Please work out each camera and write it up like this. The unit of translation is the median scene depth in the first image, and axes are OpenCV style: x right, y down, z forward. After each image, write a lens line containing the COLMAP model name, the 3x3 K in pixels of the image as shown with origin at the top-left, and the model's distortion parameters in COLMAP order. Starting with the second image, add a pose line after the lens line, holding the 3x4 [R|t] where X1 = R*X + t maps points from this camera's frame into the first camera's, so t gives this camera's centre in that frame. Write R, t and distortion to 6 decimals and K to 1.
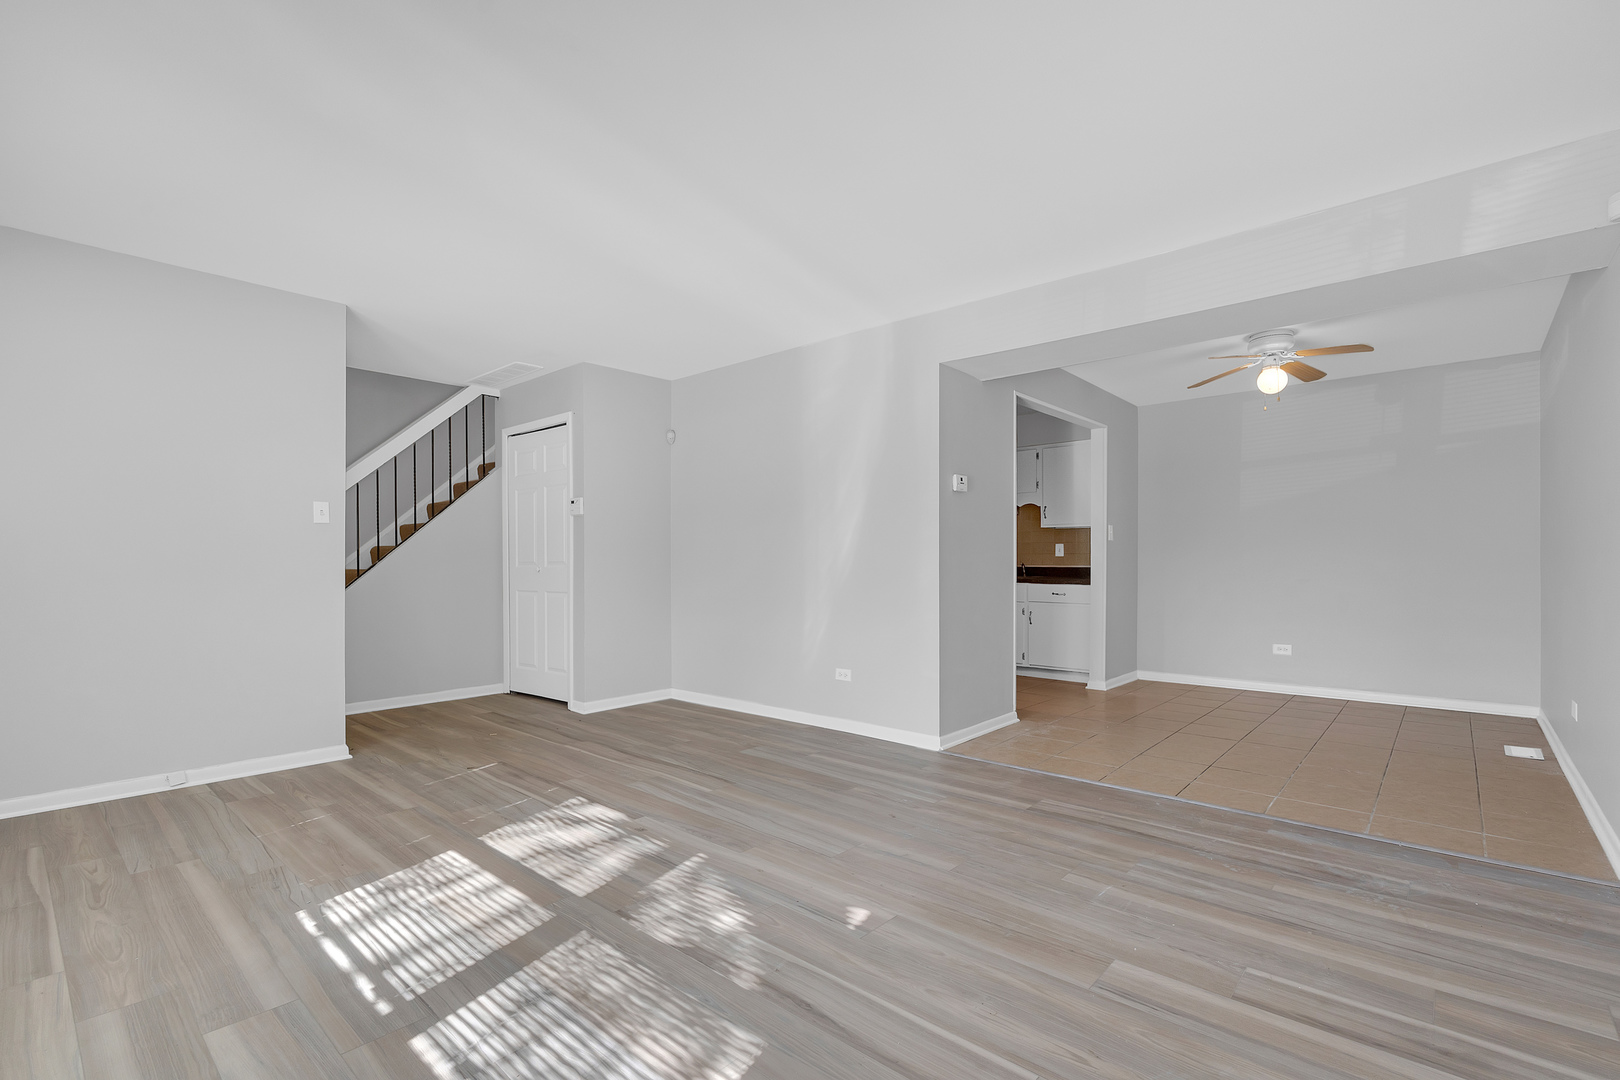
lens RADIAL K [[729.6, 0, 777.2], [0, 729.6, 568.9], [0, 0, 1]] dist [0.002116, 0.000660]
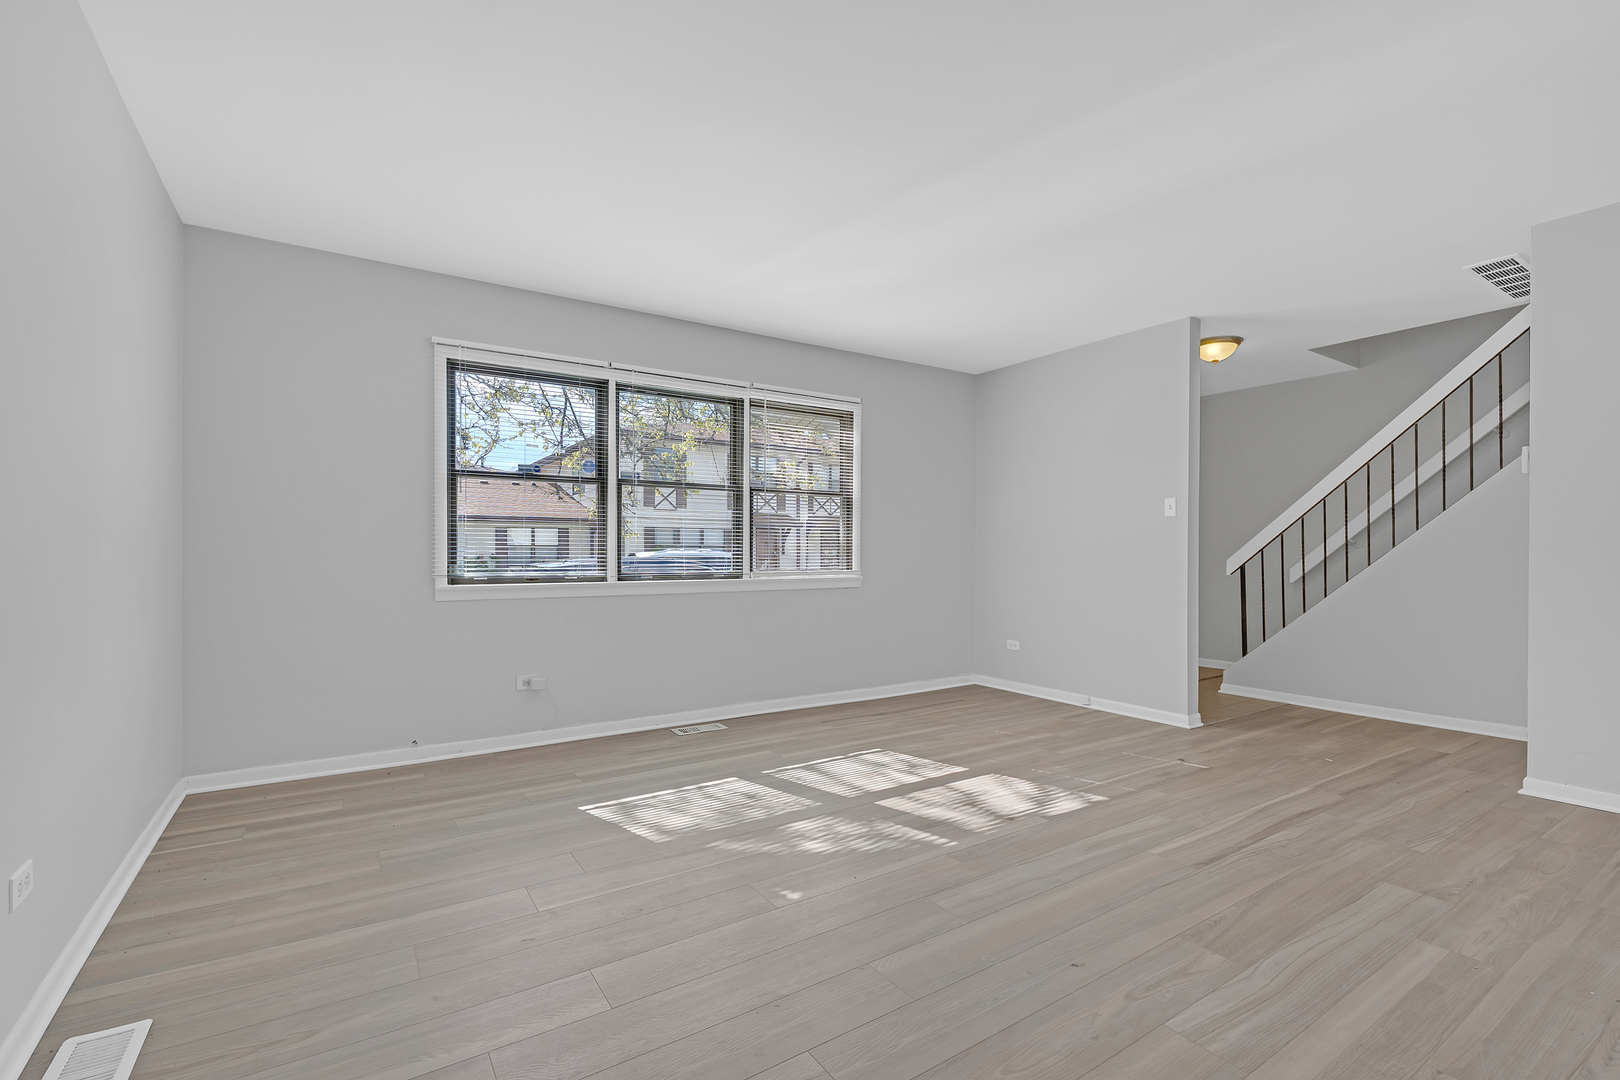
lens RADIAL K [[729.6, 0, 818.0], [0, 729.6, 547.3], [0, 0, 1]] dist [0.002116, 0.000660]
pose [[-0.234178, -0.007309, -0.972166, 0.629196], [-0.009504, 0.999941, -0.005228, -0.002573], [0.972147, 0.008015, -0.234234, 0.731869]]
